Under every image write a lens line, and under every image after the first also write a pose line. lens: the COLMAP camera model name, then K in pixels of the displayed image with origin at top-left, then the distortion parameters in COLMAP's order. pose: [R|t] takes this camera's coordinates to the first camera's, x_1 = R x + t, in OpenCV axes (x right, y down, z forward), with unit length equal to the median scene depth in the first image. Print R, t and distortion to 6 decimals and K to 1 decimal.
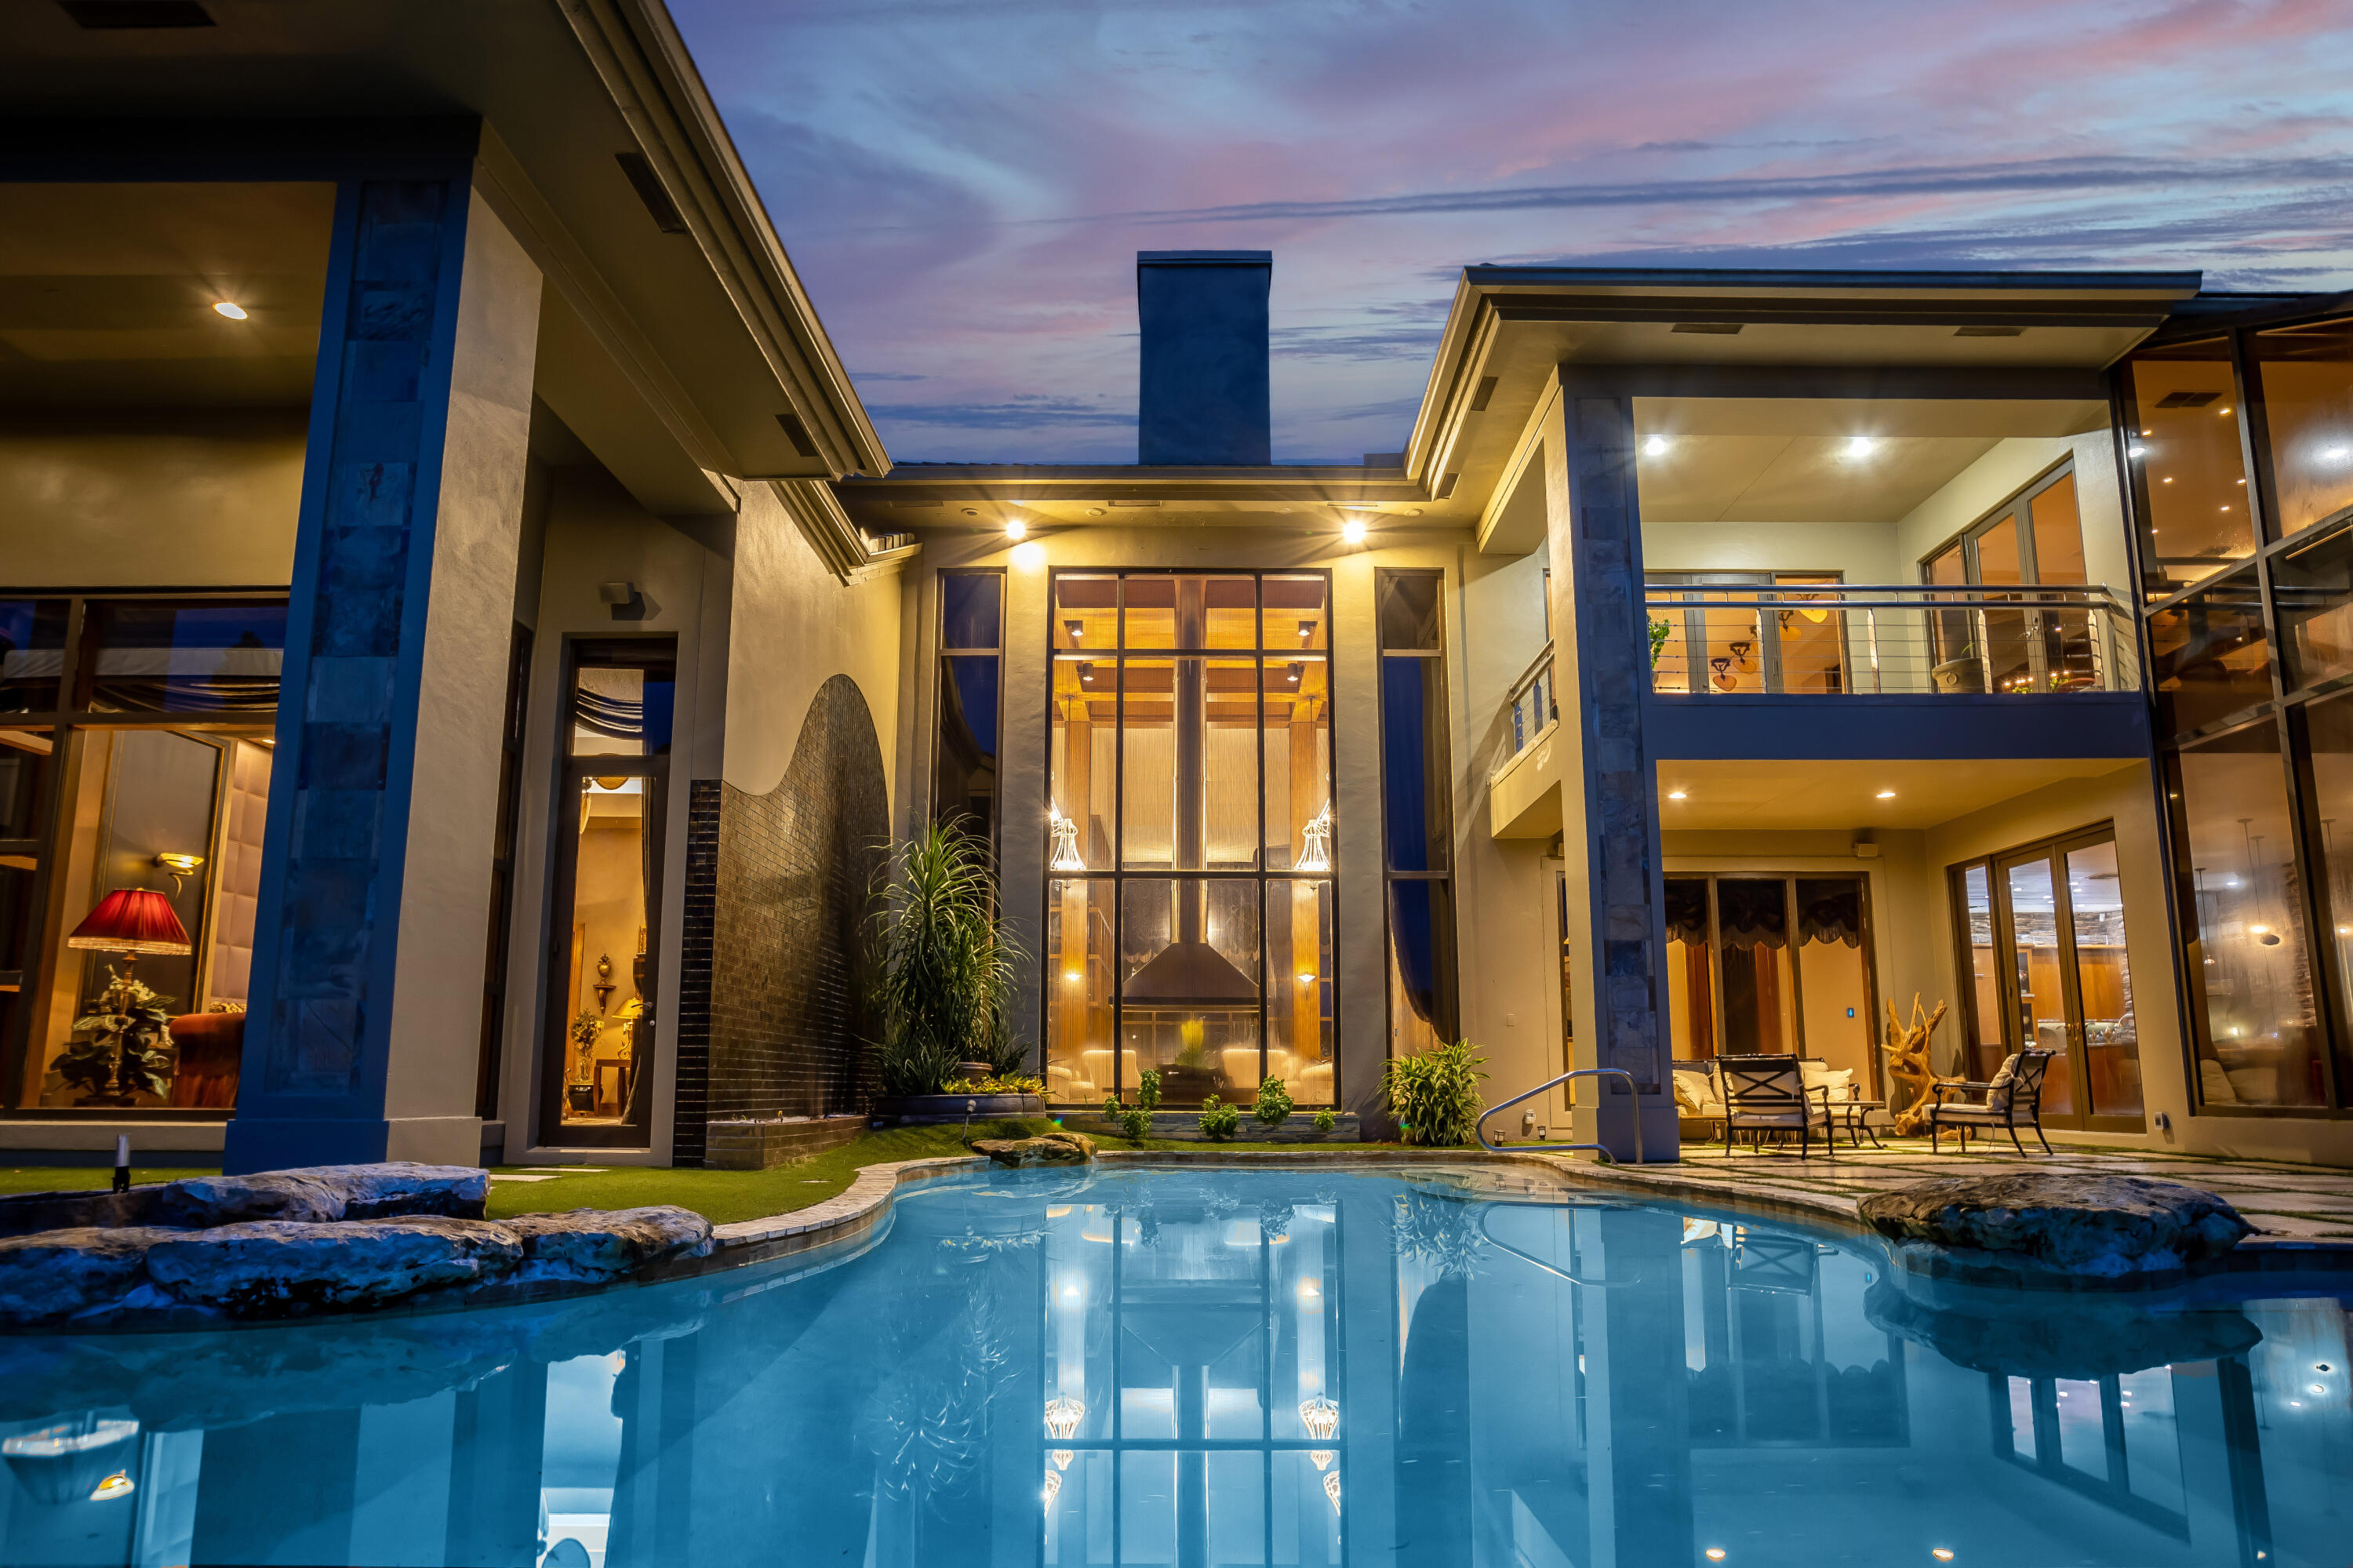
lens RADIAL K [[1253.5, 0, 1176.5], [0, 1253.5, 784.0], [0, 0, 1]] dist [-0.022522, 0.000191]
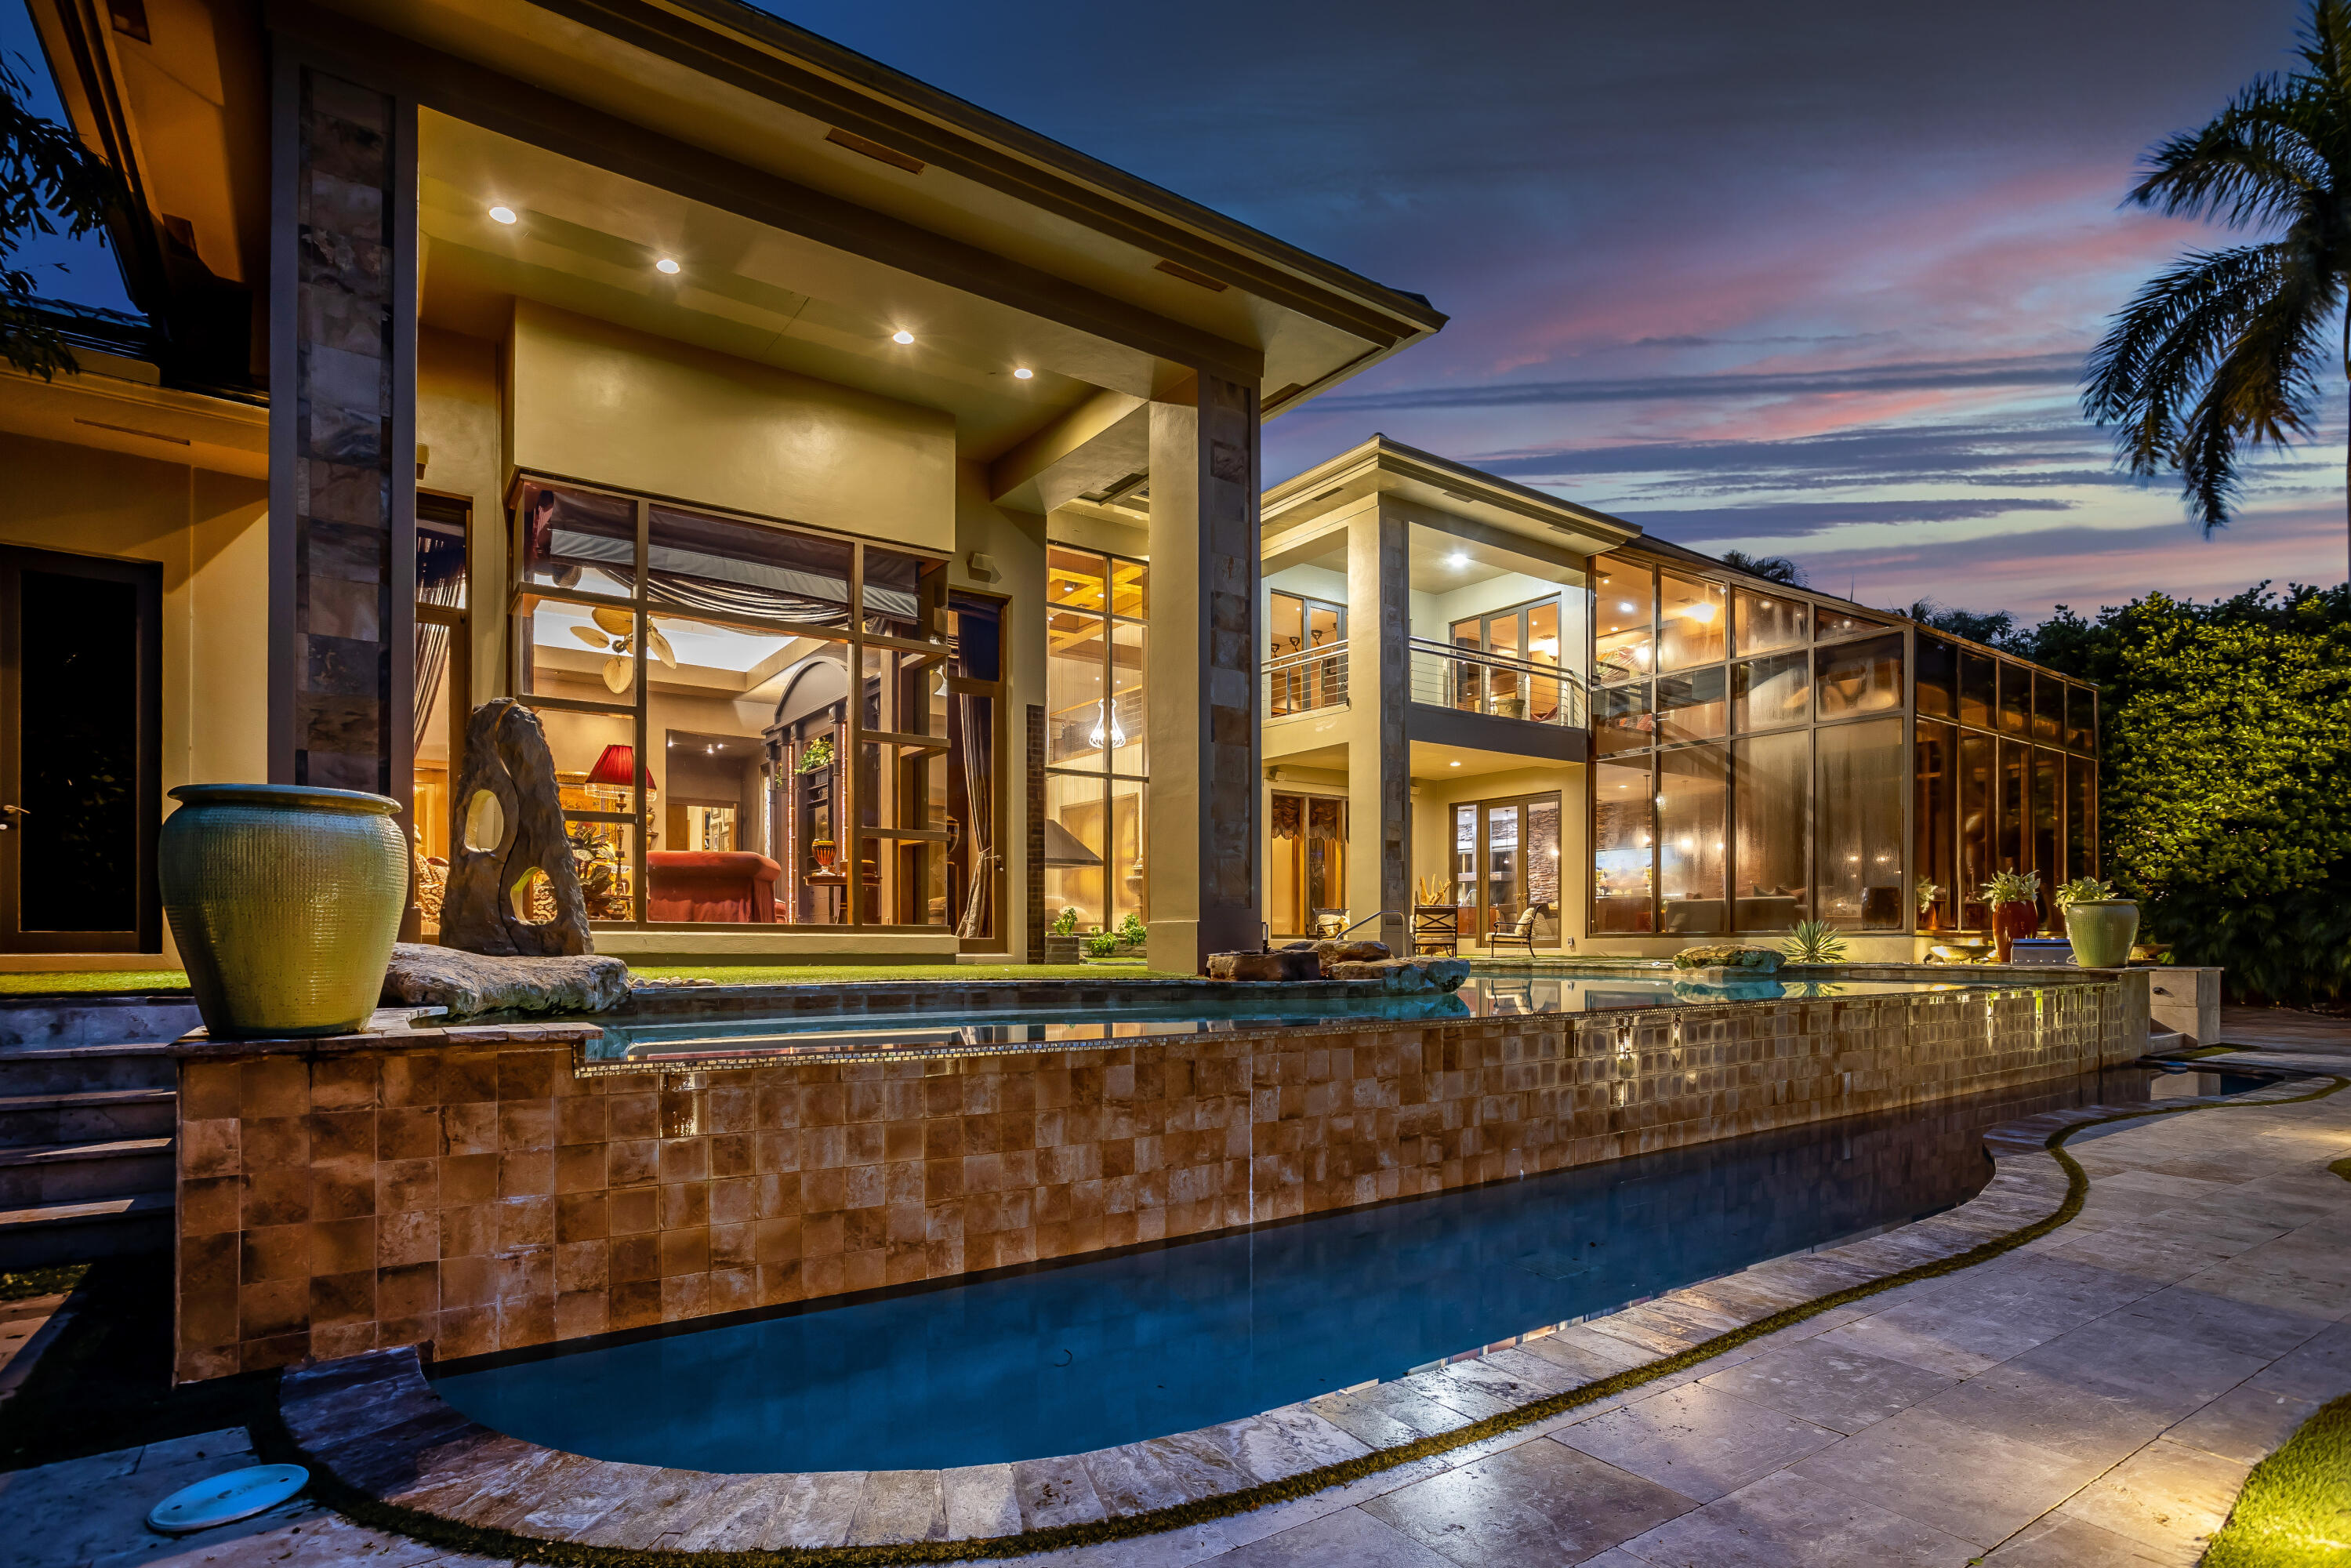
lens RADIAL K [[1172.4, 0, 1175.5], [0, 1172.4, 784.0], [0, 0, 1]] dist [-0.001262, -0.000087]
pose [[0.814221, 0.075318, 0.575649, -0.909653], [-0.136911, 0.988493, 0.064319, -0.020173], [-0.564180, -0.131182, 0.815164, -0.194145]]
